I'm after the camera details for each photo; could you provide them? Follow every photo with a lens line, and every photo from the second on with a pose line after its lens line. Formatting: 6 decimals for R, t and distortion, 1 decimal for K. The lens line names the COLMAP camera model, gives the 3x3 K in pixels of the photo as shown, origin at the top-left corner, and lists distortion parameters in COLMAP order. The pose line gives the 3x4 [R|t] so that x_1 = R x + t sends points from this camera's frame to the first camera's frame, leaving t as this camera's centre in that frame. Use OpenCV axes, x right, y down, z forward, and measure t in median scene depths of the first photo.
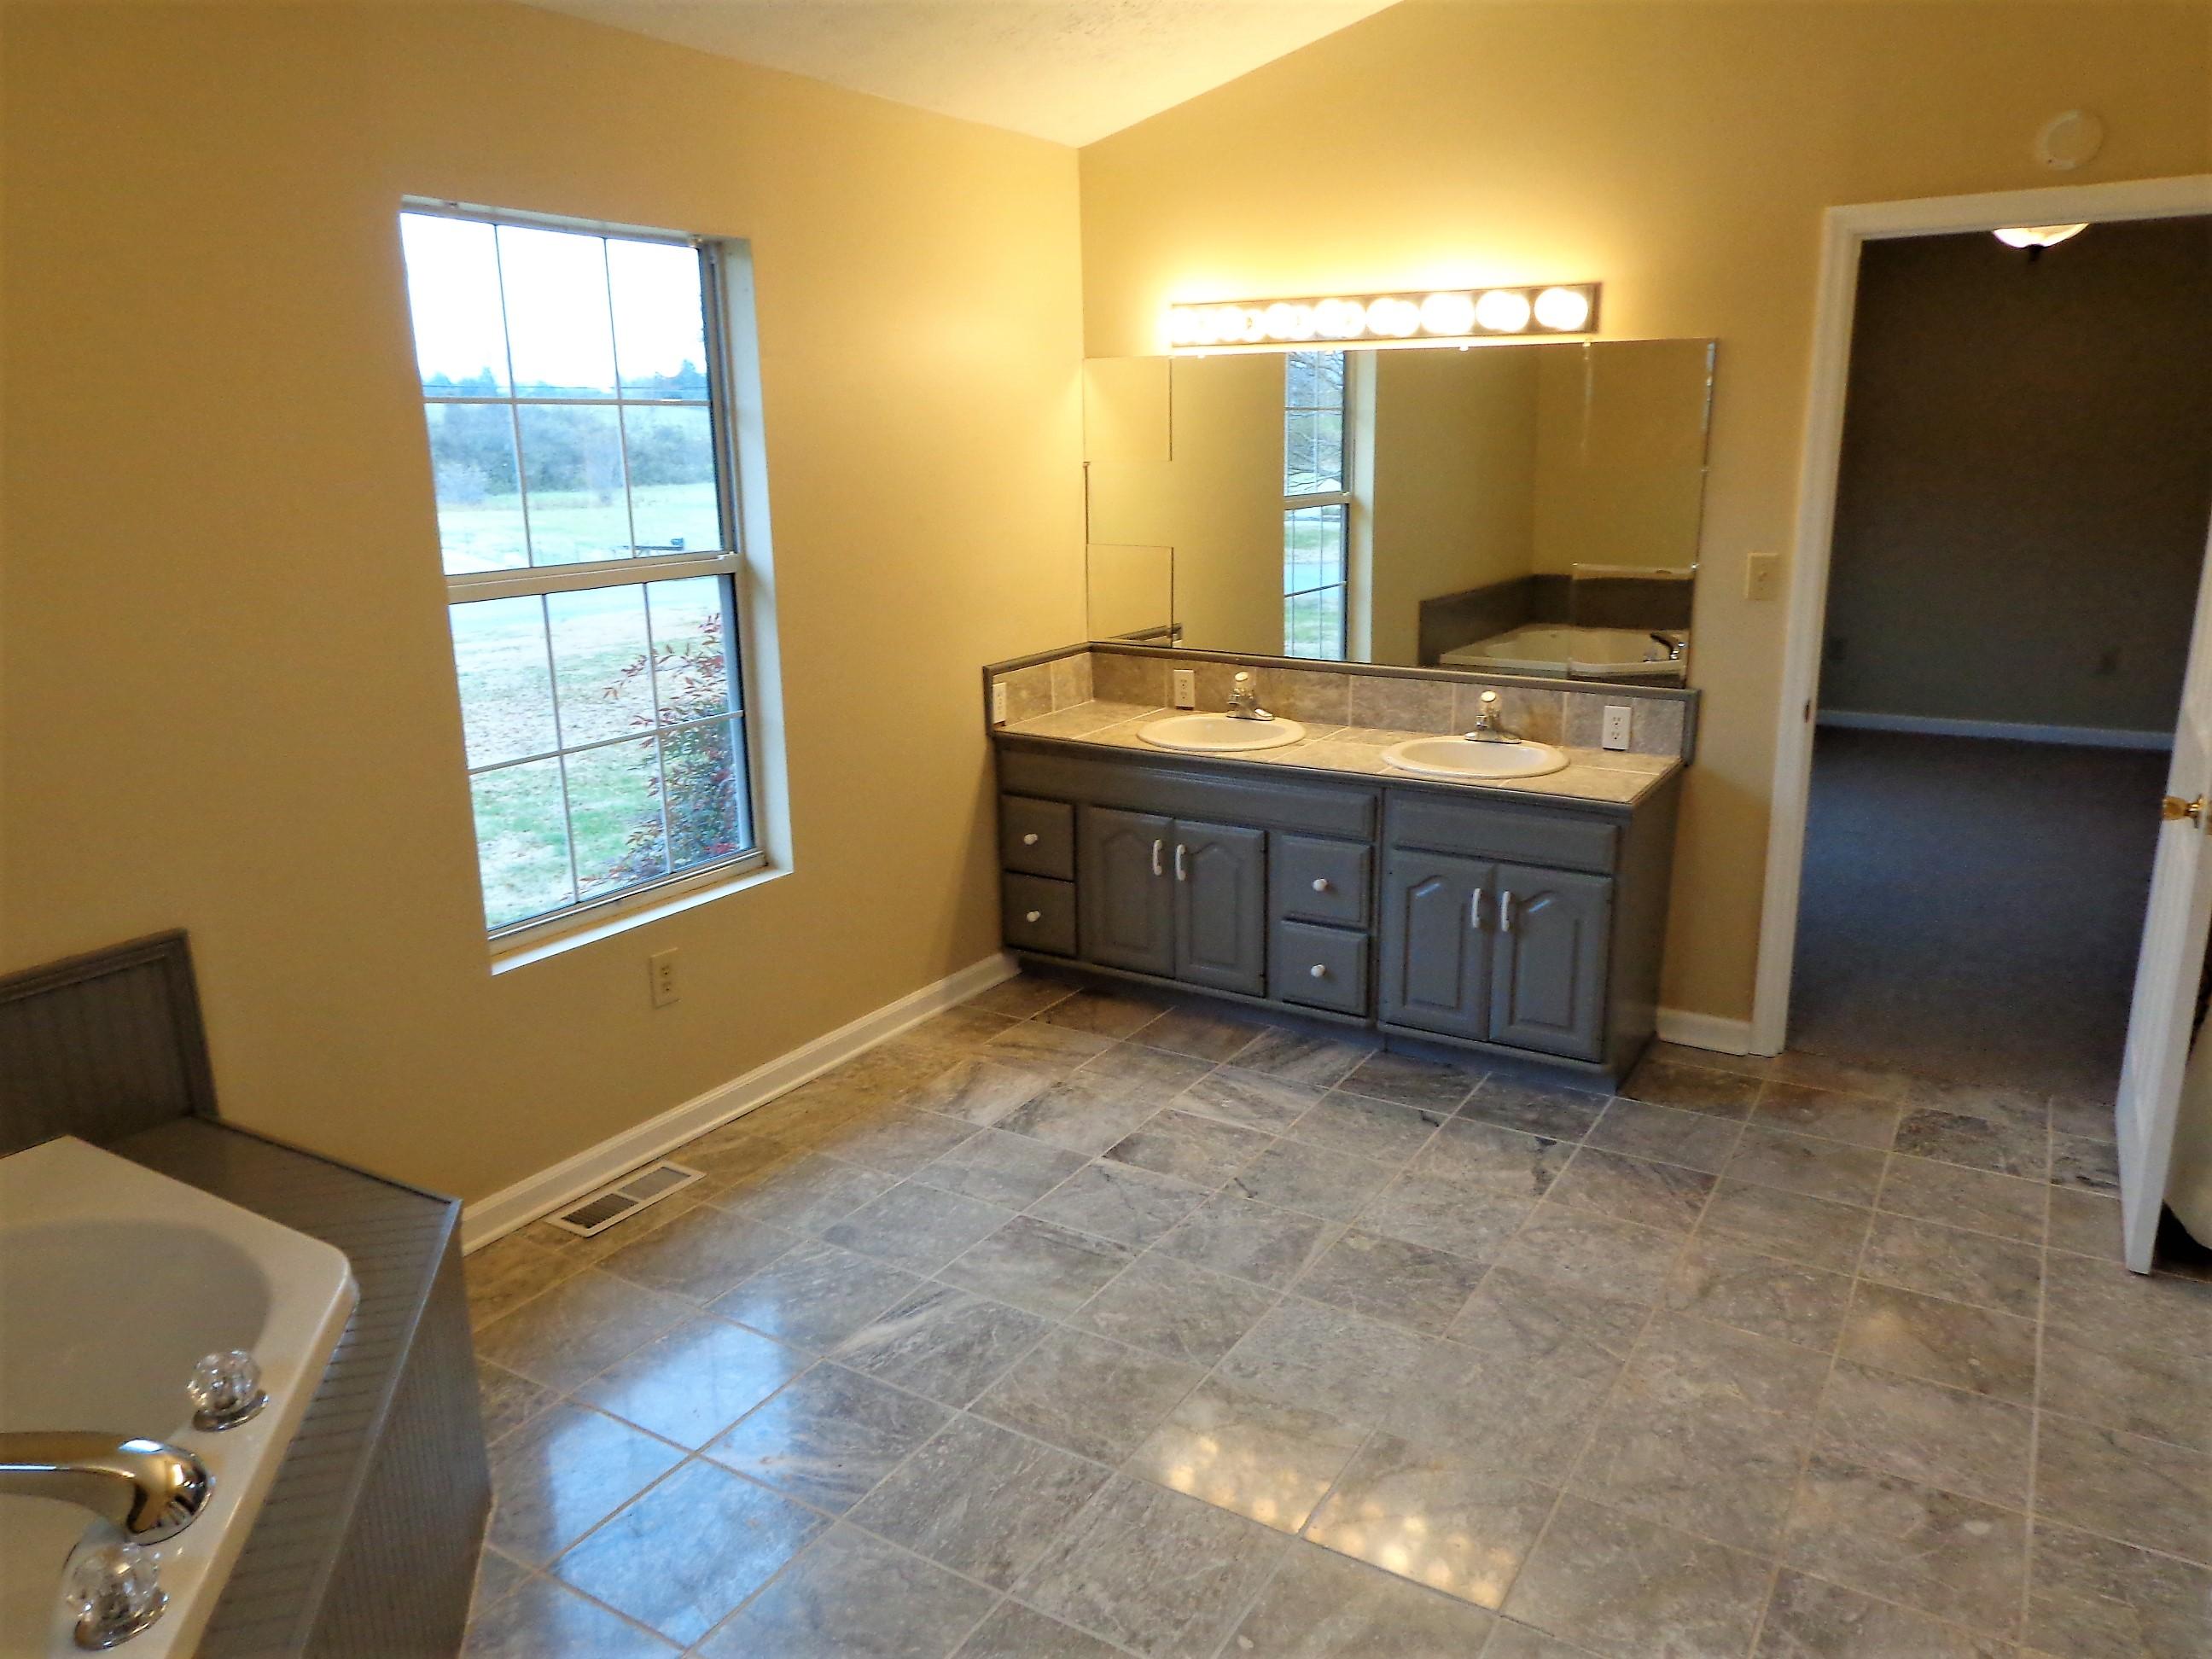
lens RADIAL K [[1553.4, 0, 1108.5], [0, 1553.4, 825.8], [0, 0, 1]] dist [-0.004863, 0.013589]
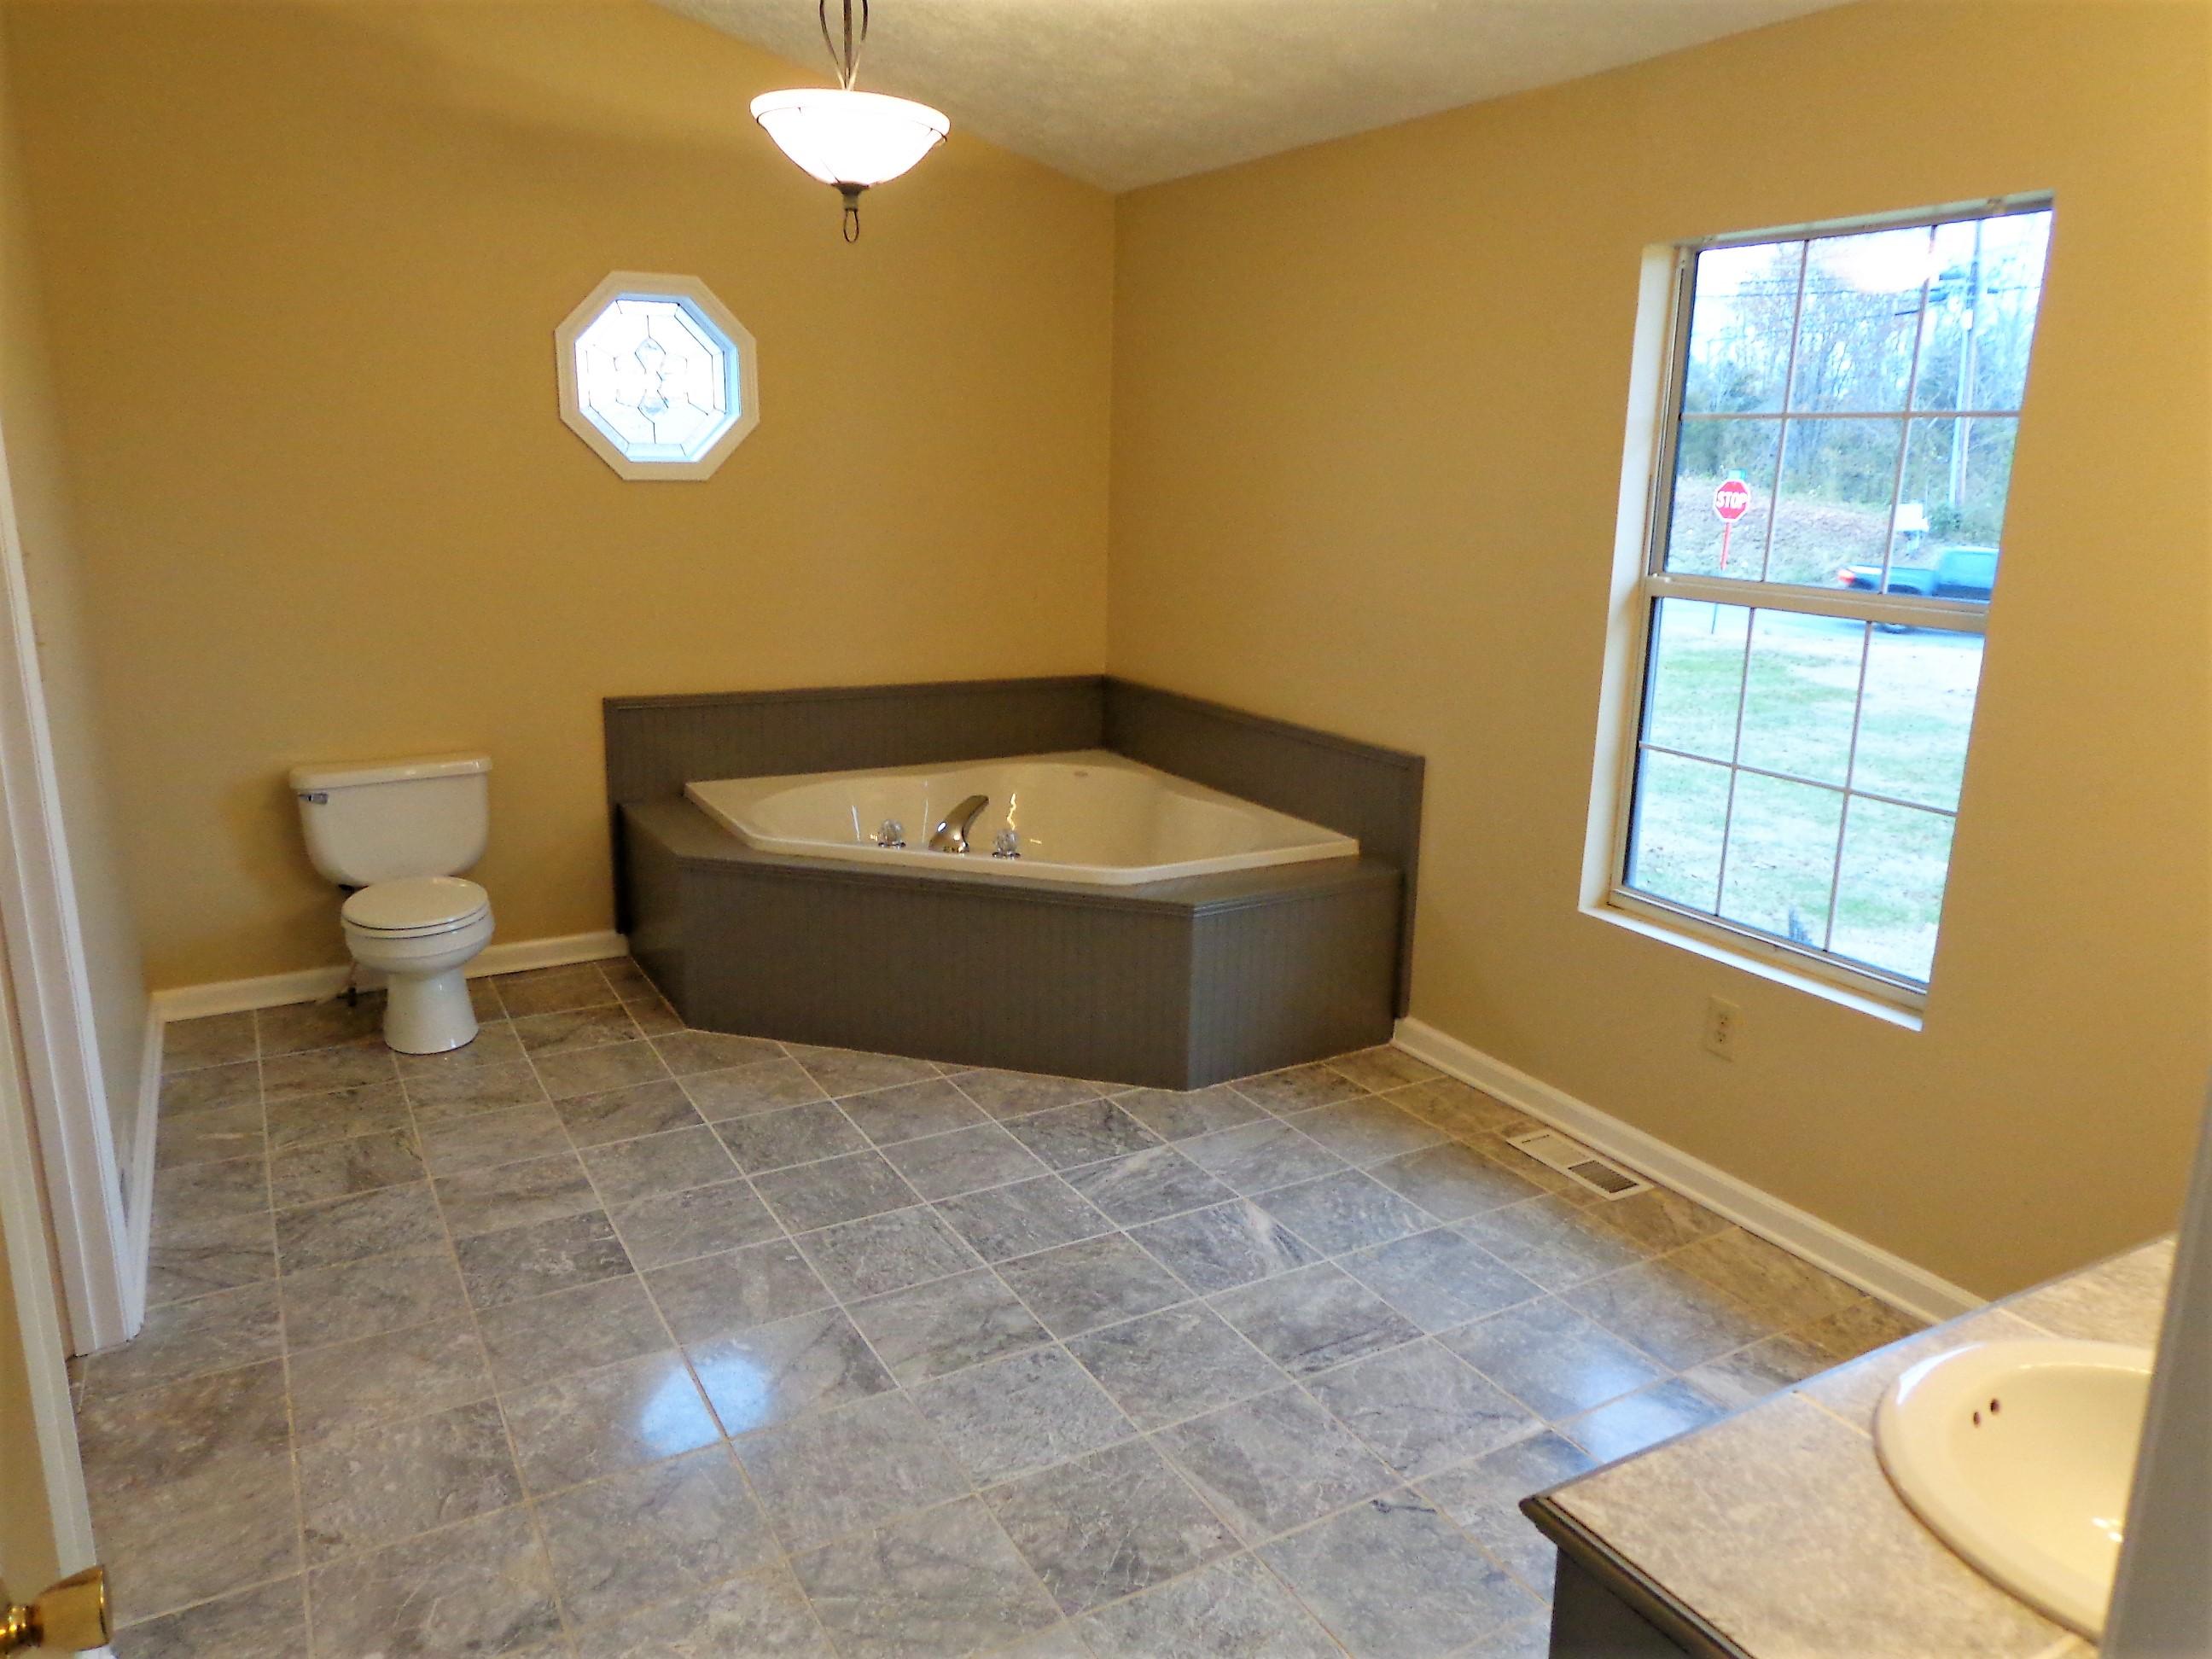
lens RADIAL K [[1553.4, 0, 1108.5], [0, 1553.4, 825.8], [0, 0, 1]] dist [-0.004863, 0.013589]
pose [[-0.483873, 0.215574, -0.848171, 0.772724], [-0.223998, 0.906392, 0.358160, -0.309160], [0.845985, 0.363293, -0.390291, 1.175152]]
